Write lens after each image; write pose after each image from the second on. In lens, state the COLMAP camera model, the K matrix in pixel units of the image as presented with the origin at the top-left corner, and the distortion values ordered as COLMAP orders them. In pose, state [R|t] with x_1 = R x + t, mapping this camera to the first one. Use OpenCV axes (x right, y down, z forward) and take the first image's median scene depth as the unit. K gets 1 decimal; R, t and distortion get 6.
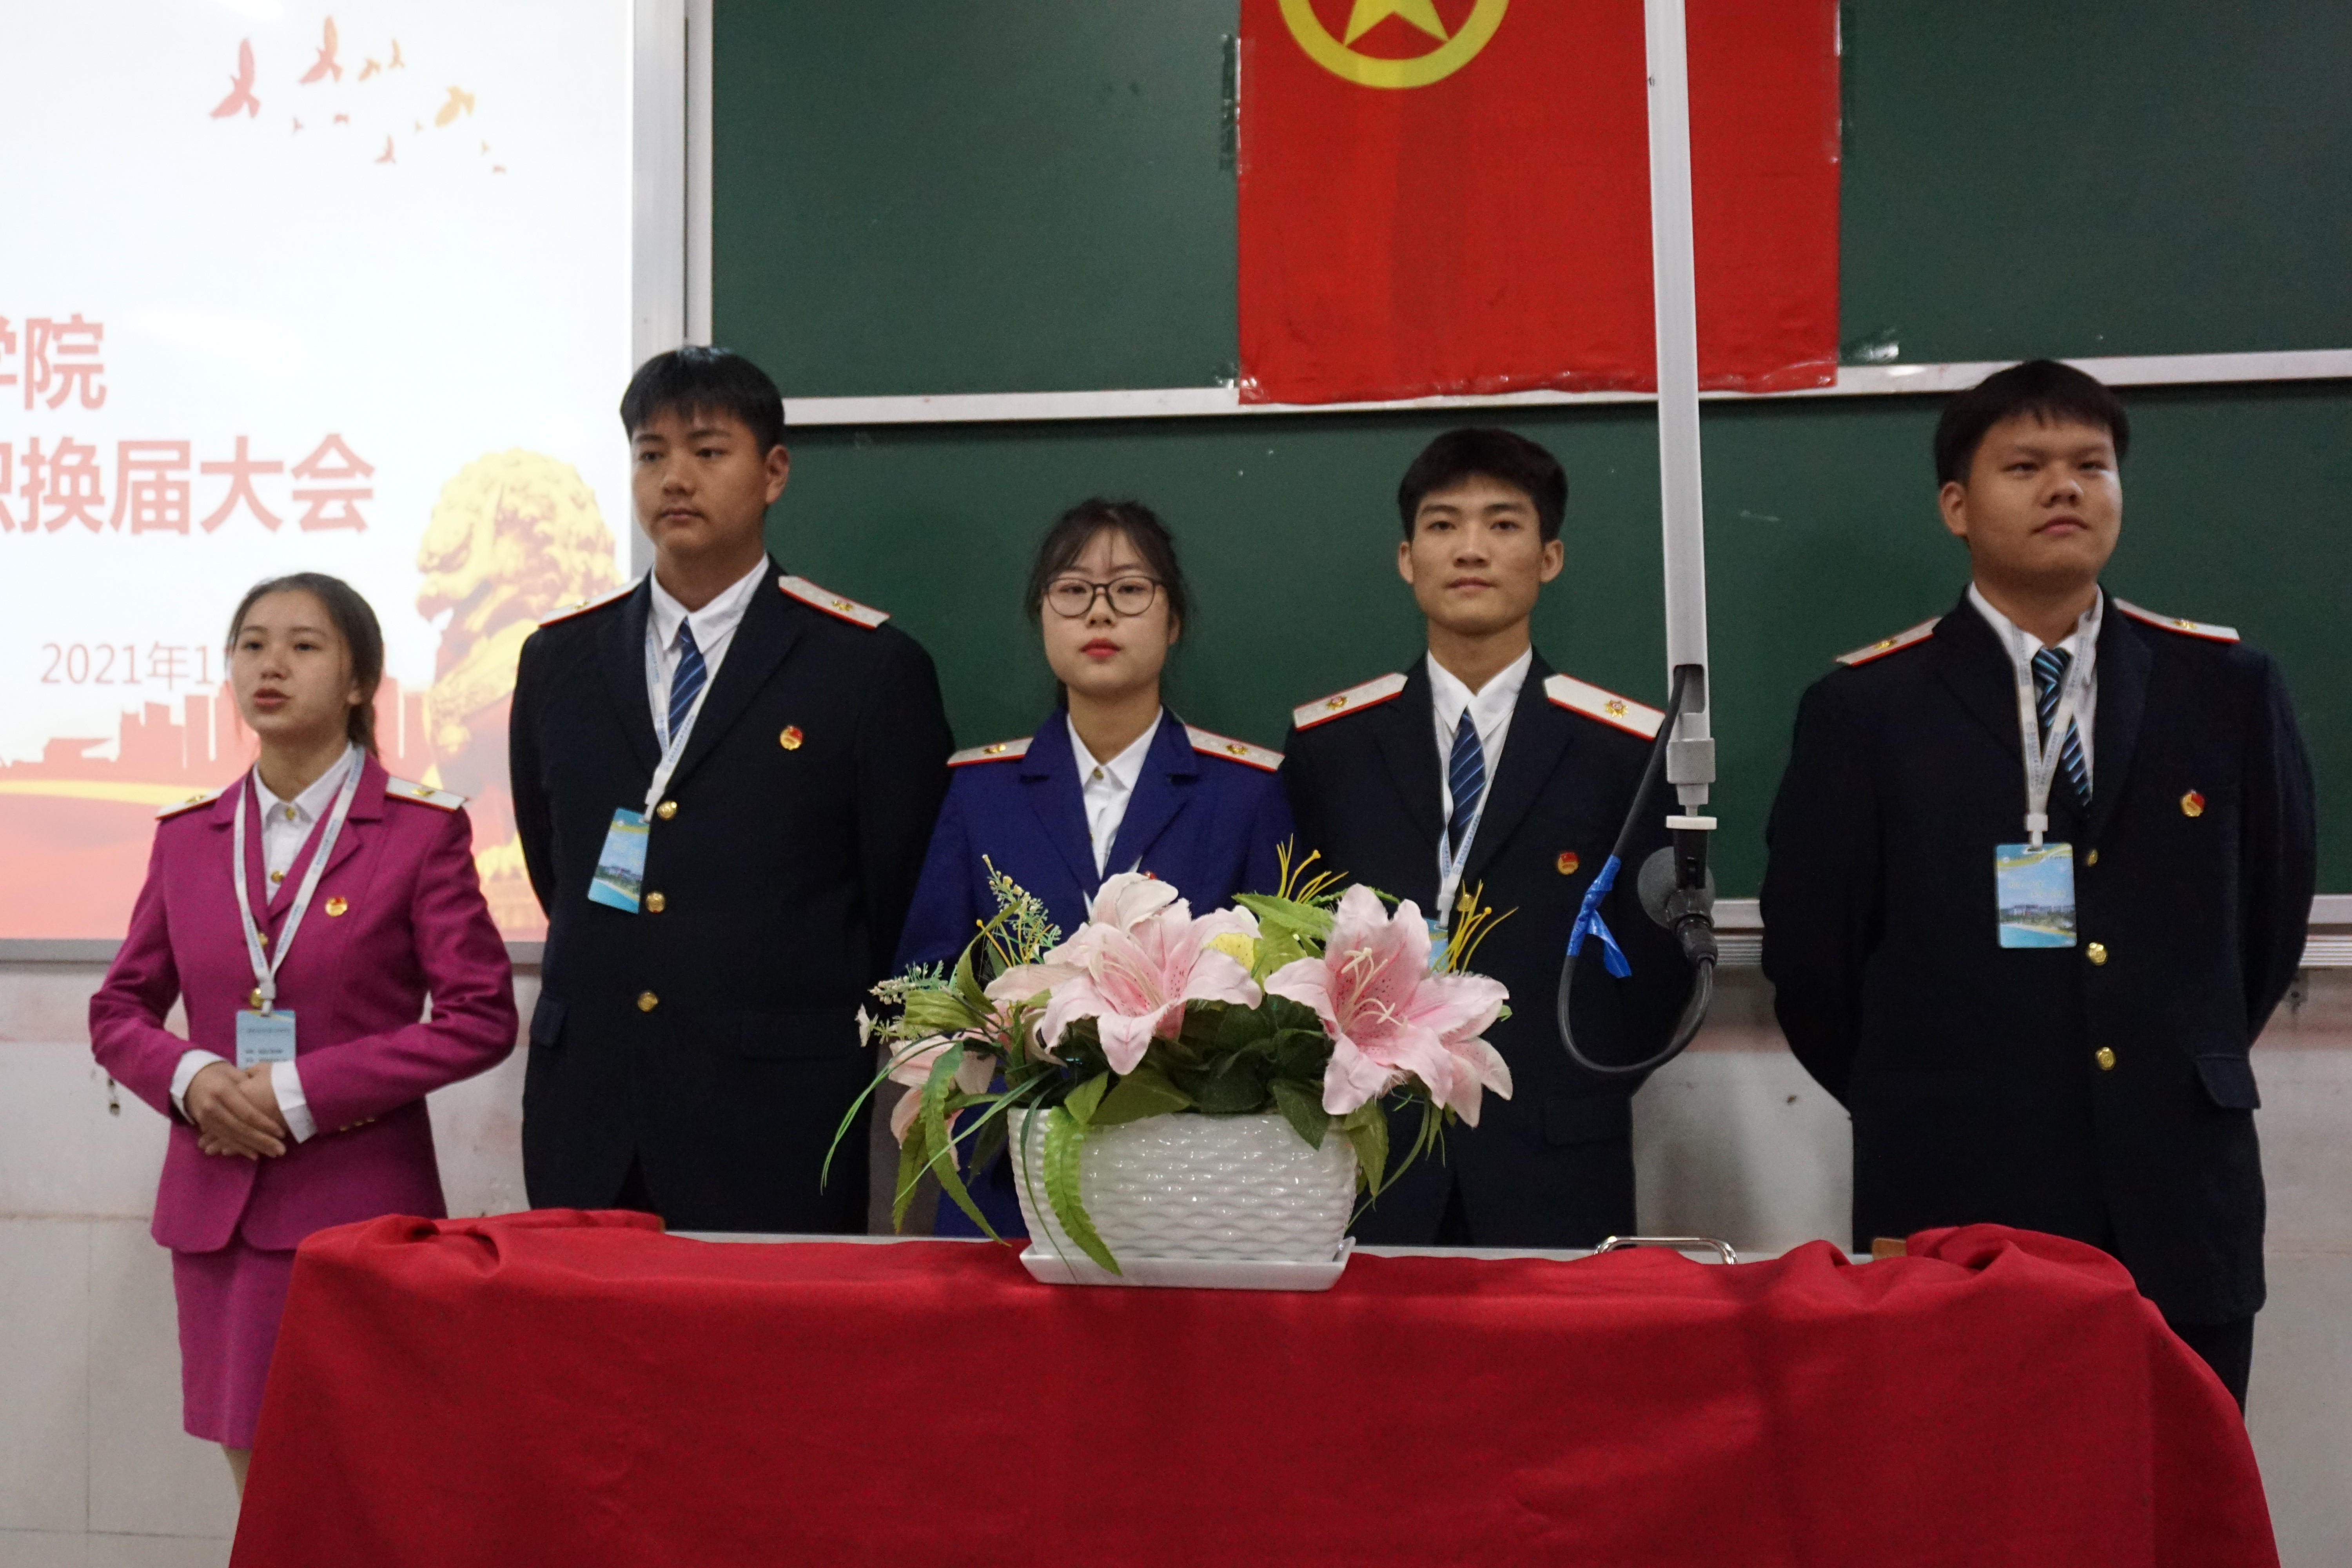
lens RADIAL K [[2301.4, 0, 1178.8], [0, 2301.4, 781.6], [0, 0, 1]] dist [-0.002722, 0.005499]
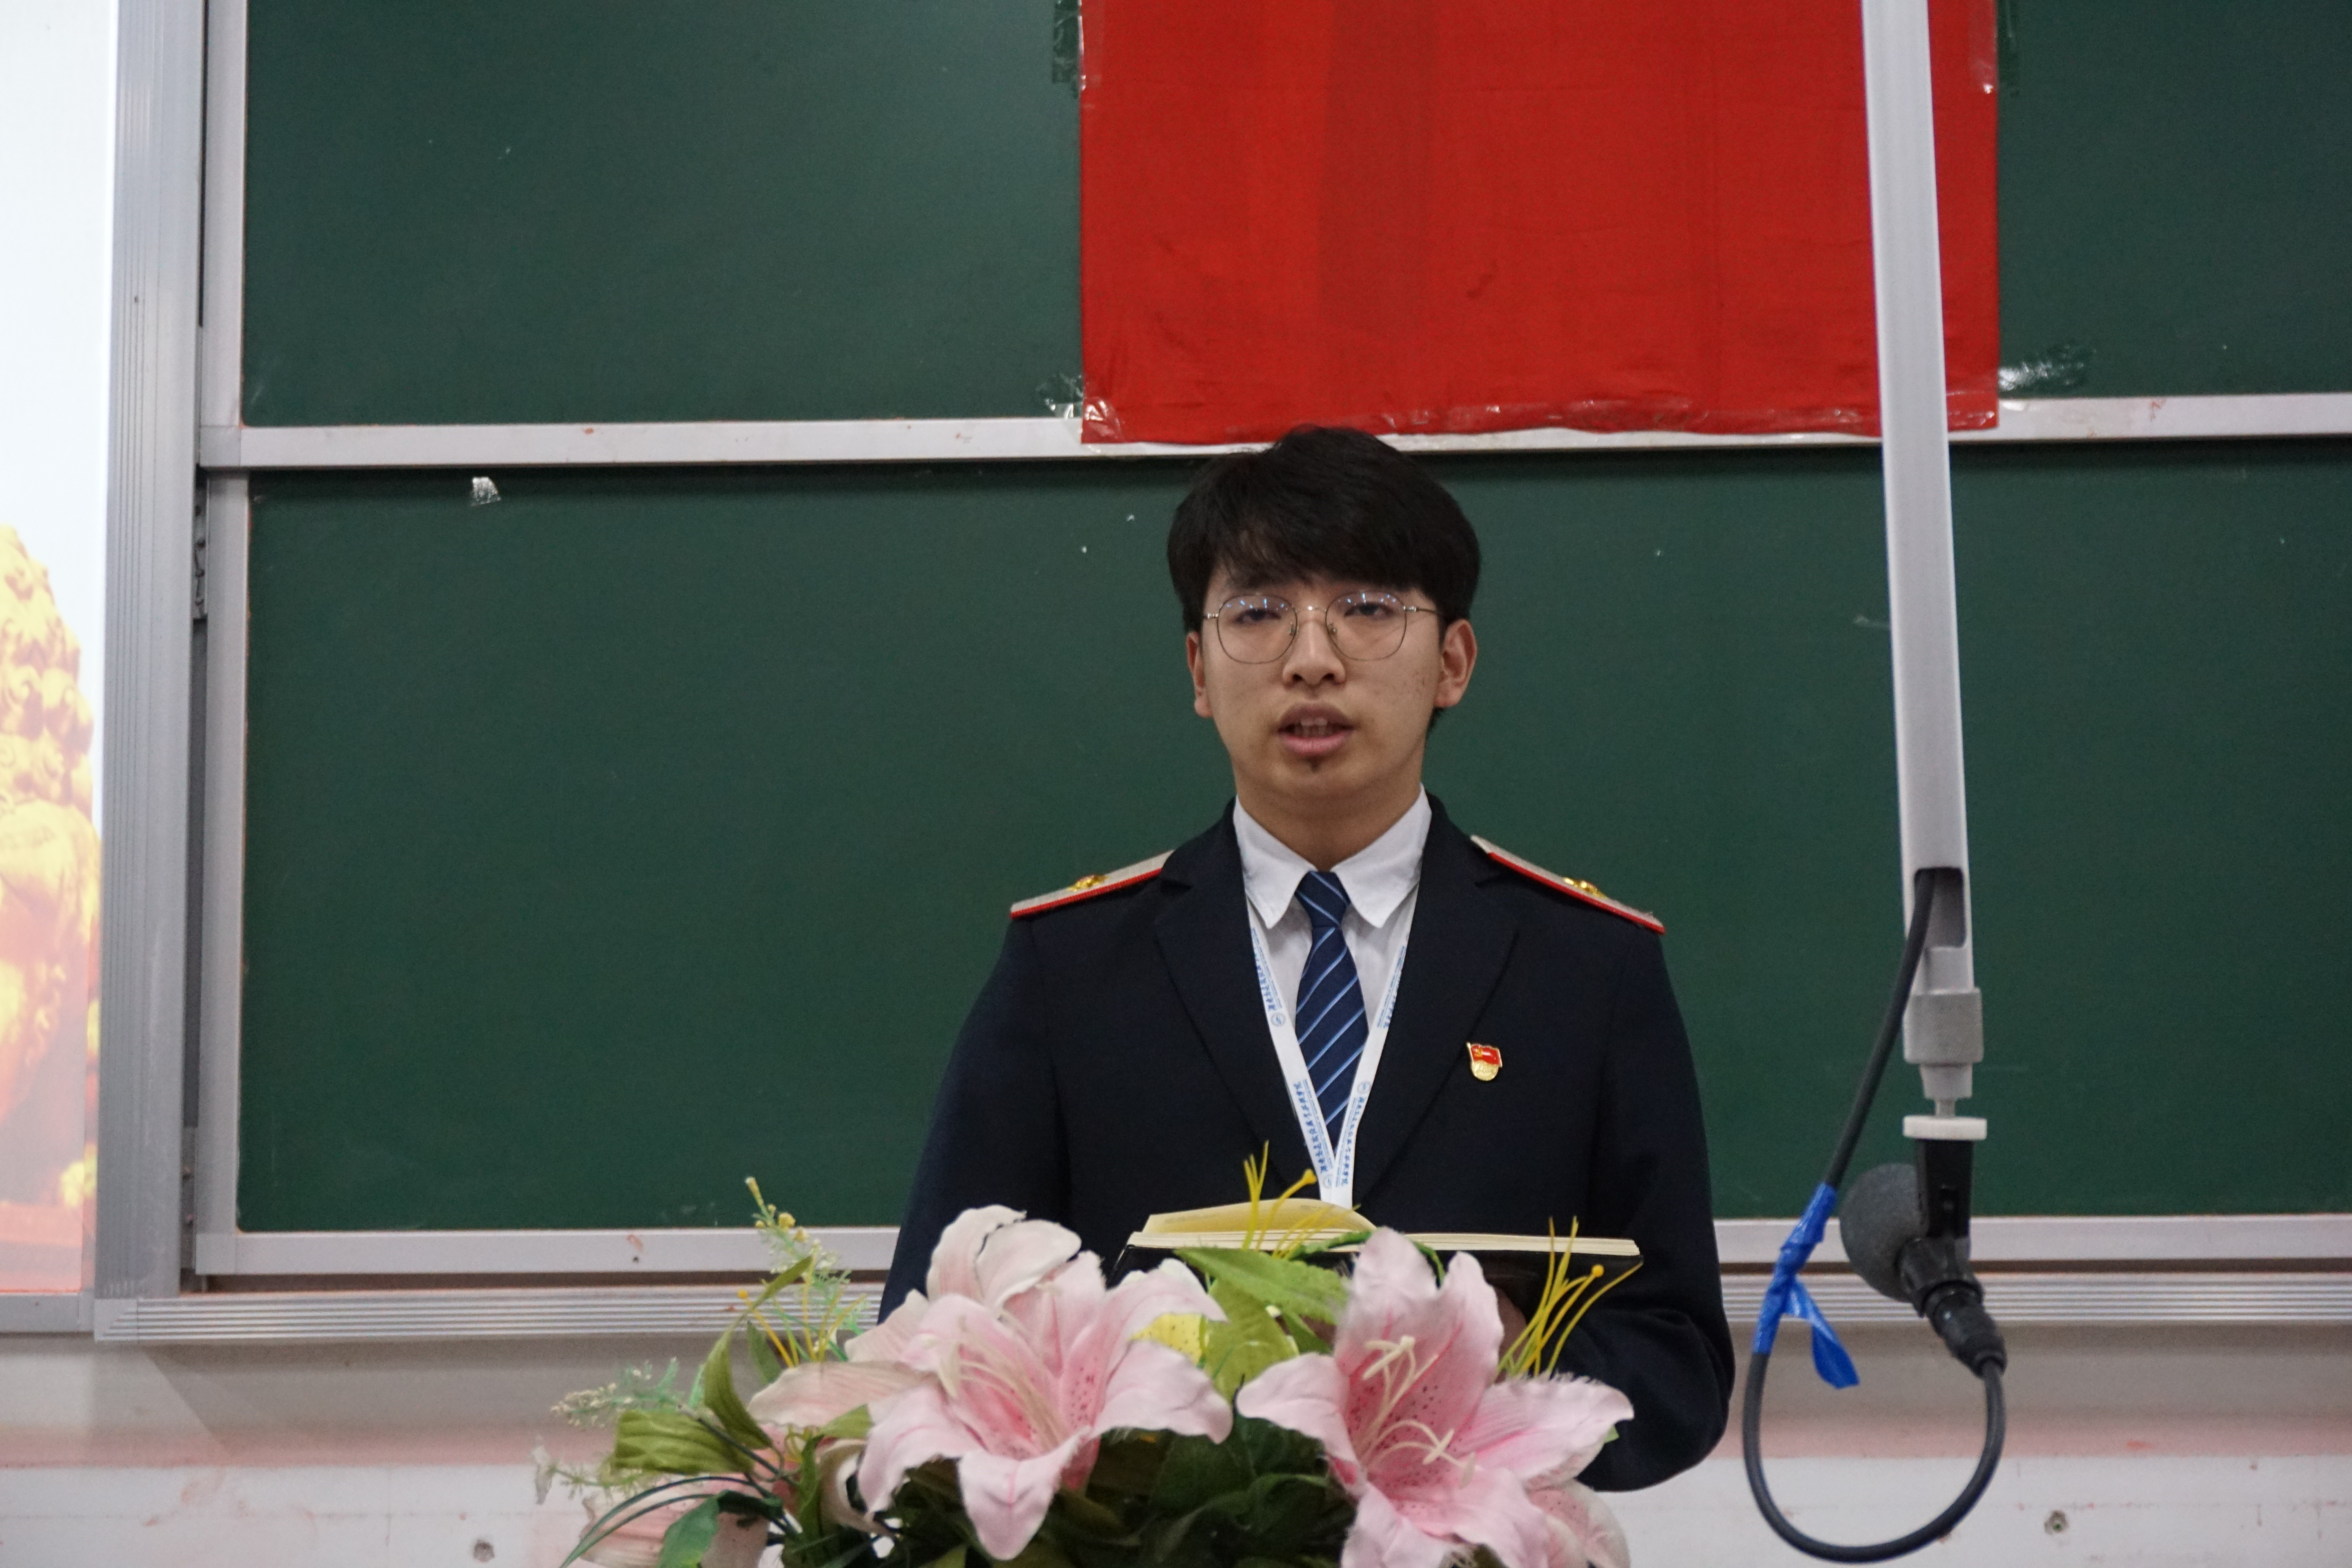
lens RADIAL K [[3453.6, 0, 1171.0], [0, 3453.6, 789.1], [0, 0, 1]] dist [0.022762, -0.036831]
pose [[0.996954, 0.003602, 0.077903, -0.046510], [0.001512, 0.997852, -0.065487, -0.010477], [-0.077972, 0.065406, 0.994808, 0.093025]]
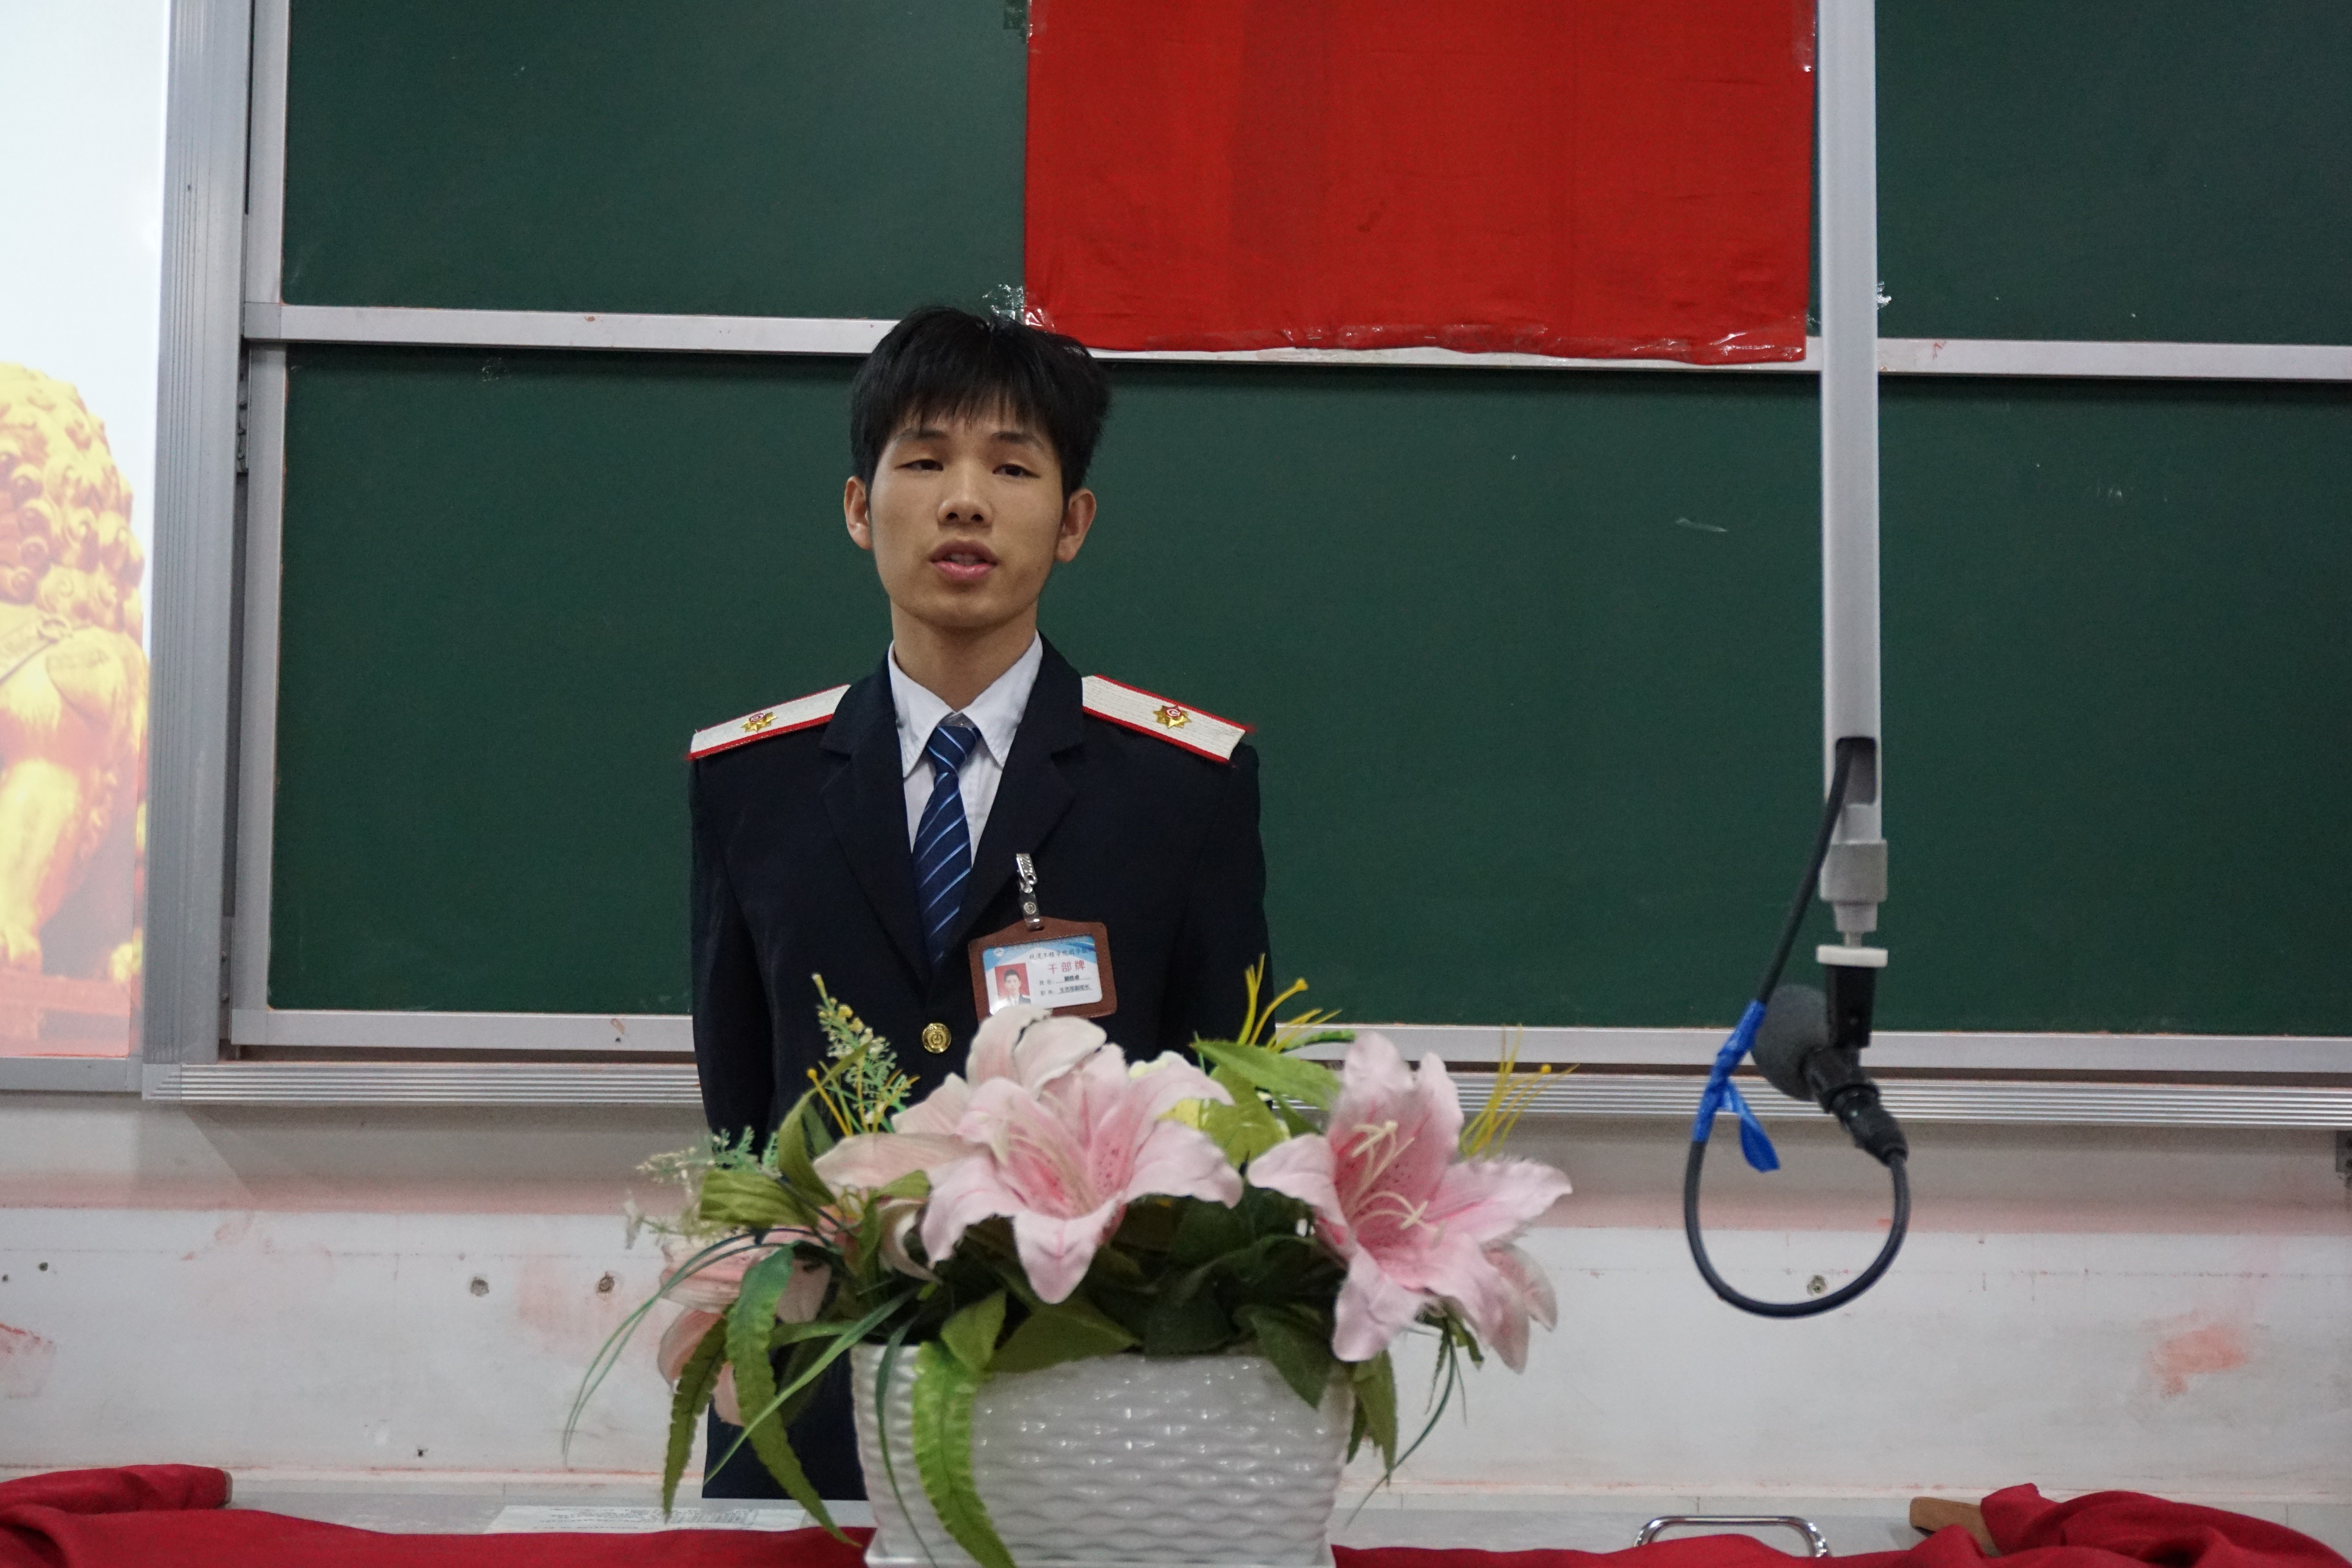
lens RADIAL K [[2973.8, 0, 1181.4], [0, 2973.8, 783.1], [0, 0, 1]] dist [0.017802, -0.010427]
pose [[0.989800, 0.027076, 0.139868, -0.104777], [-0.024465, 0.999493, -0.020356, -0.010799], [-0.140348, 0.016726, 0.989961, 0.094839]]
